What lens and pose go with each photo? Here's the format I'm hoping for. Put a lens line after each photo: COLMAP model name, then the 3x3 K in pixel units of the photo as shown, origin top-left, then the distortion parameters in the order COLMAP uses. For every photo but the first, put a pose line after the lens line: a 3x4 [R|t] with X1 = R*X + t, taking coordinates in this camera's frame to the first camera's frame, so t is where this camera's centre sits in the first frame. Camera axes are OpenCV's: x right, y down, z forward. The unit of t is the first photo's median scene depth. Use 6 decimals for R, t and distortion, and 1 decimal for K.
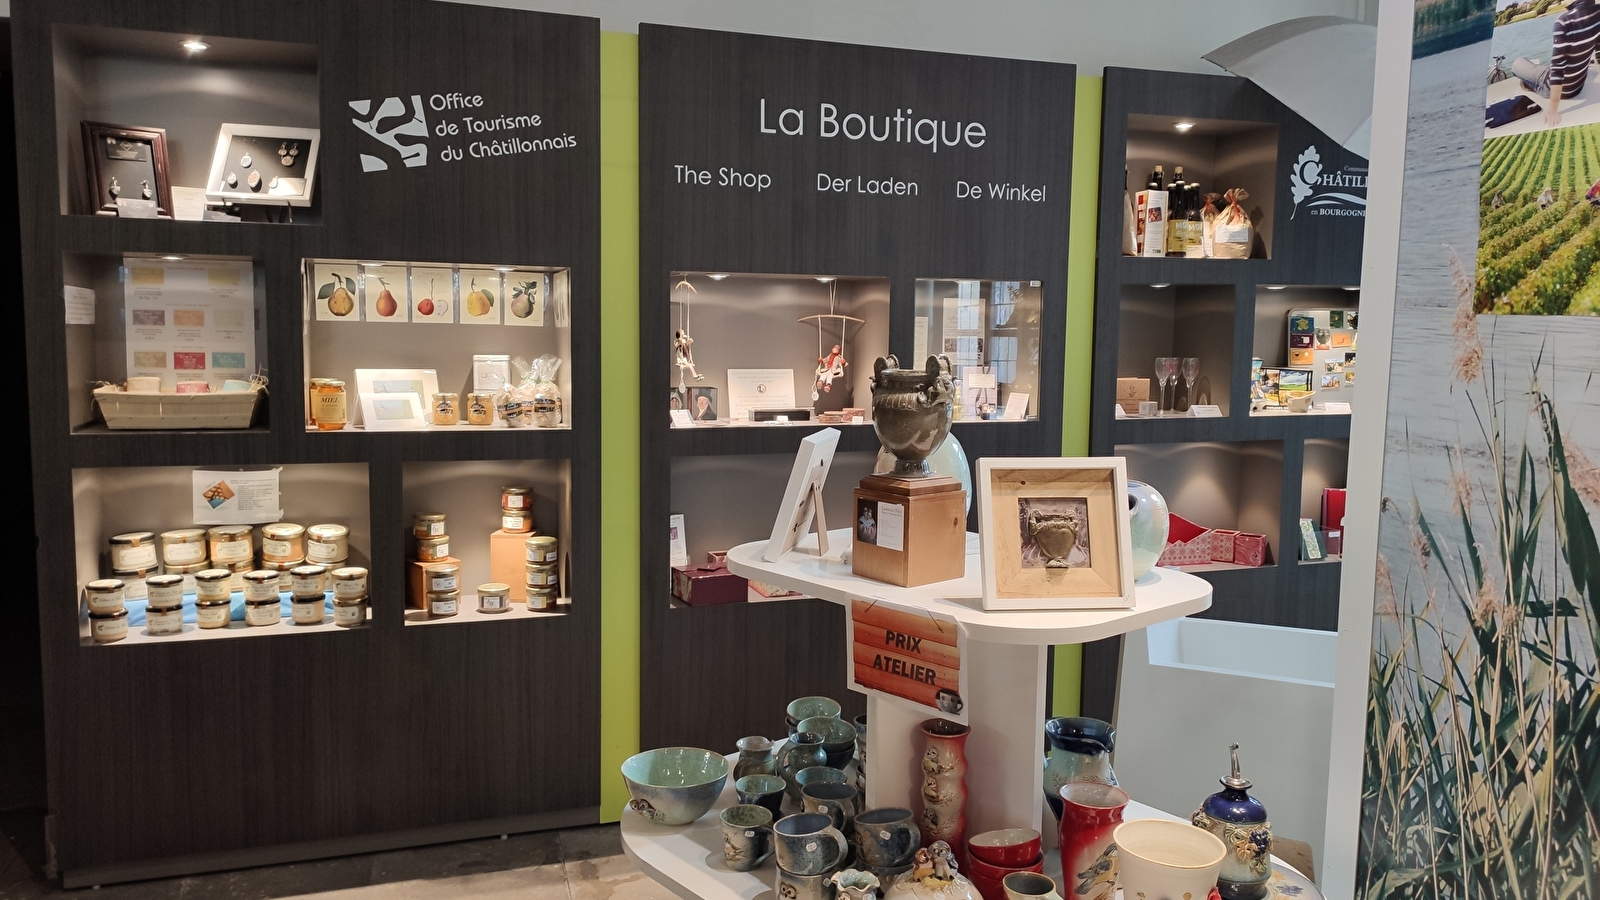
lens RADIAL K [[1204.0, 0, 801.4], [0, 1204.0, 441.0], [0, 0, 1]] dist [0.000042, 0.000881]
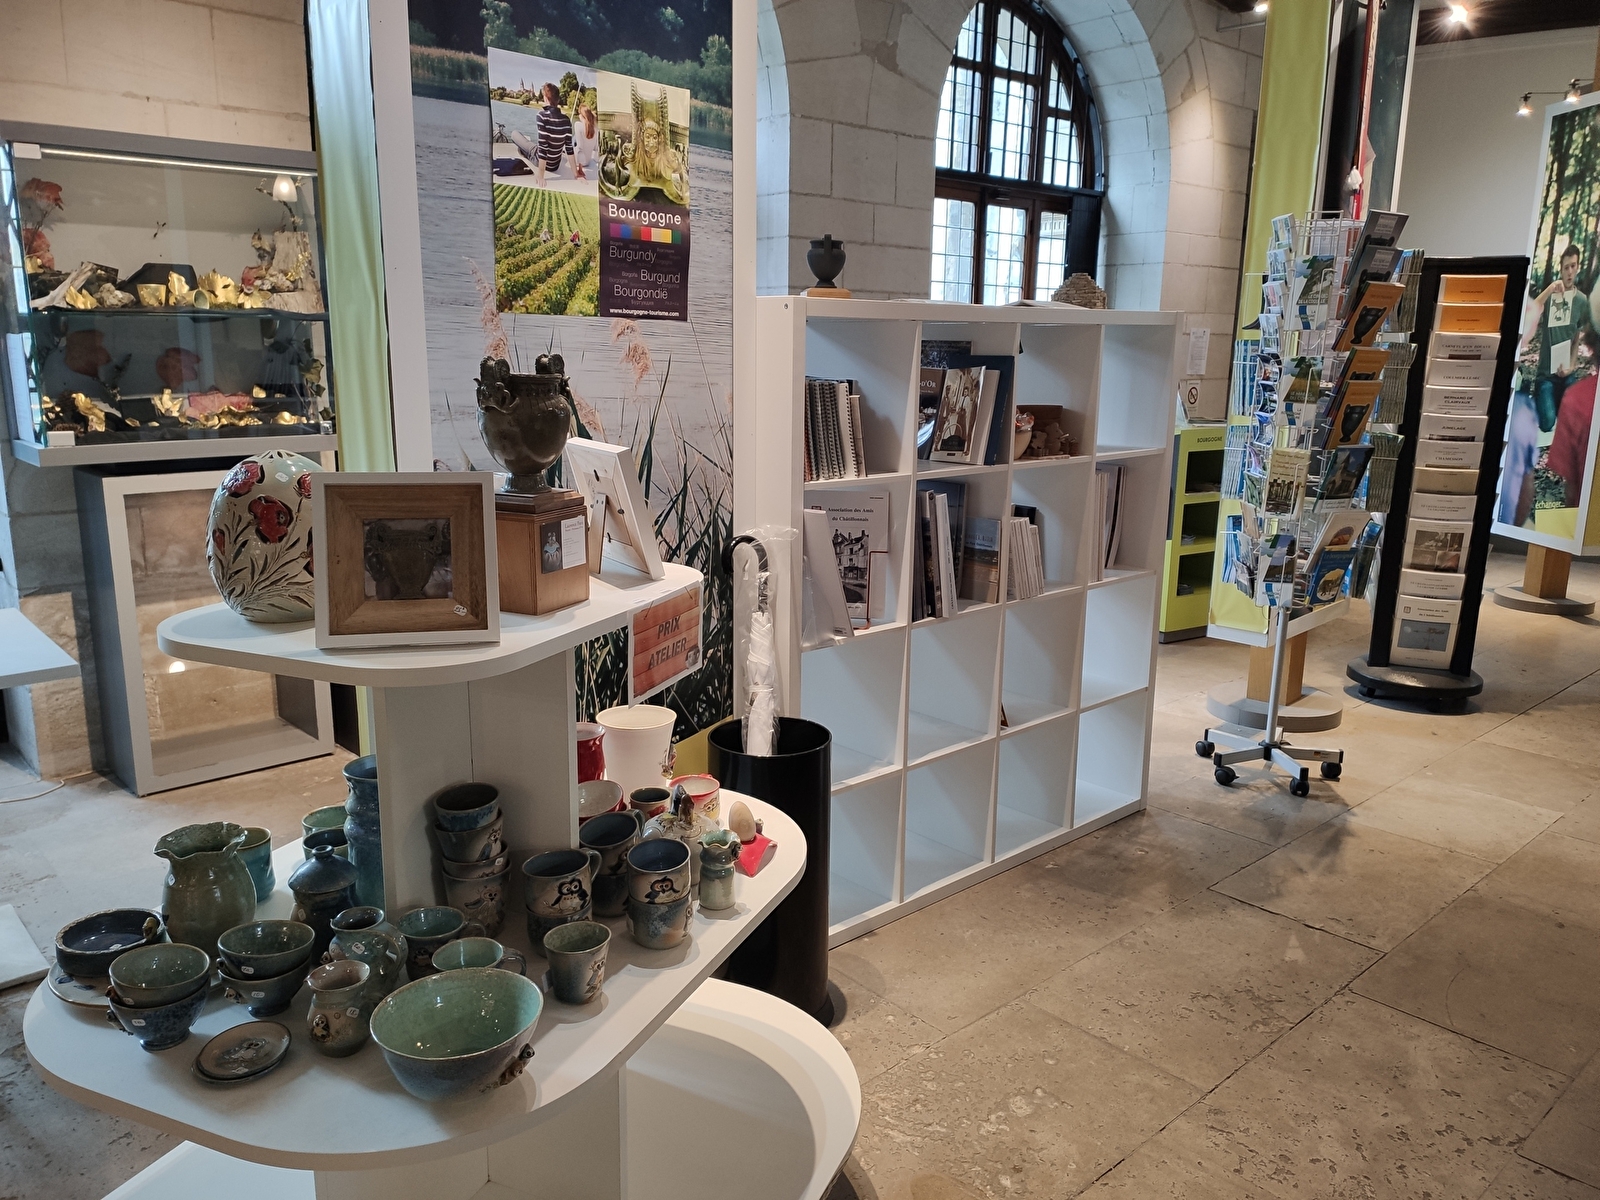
lens RADIAL K [[1205.0, 0, 797.9], [0, 1205.0, 607.9], [0, 0, 1]] dist [0.014402, 0.000859]
pose [[-0.430489, -0.217511, 0.875996, -0.930515], [0.066194, 0.960308, 0.270976, -0.137825], [-0.900165, 0.174637, -0.399004, 1.357711]]
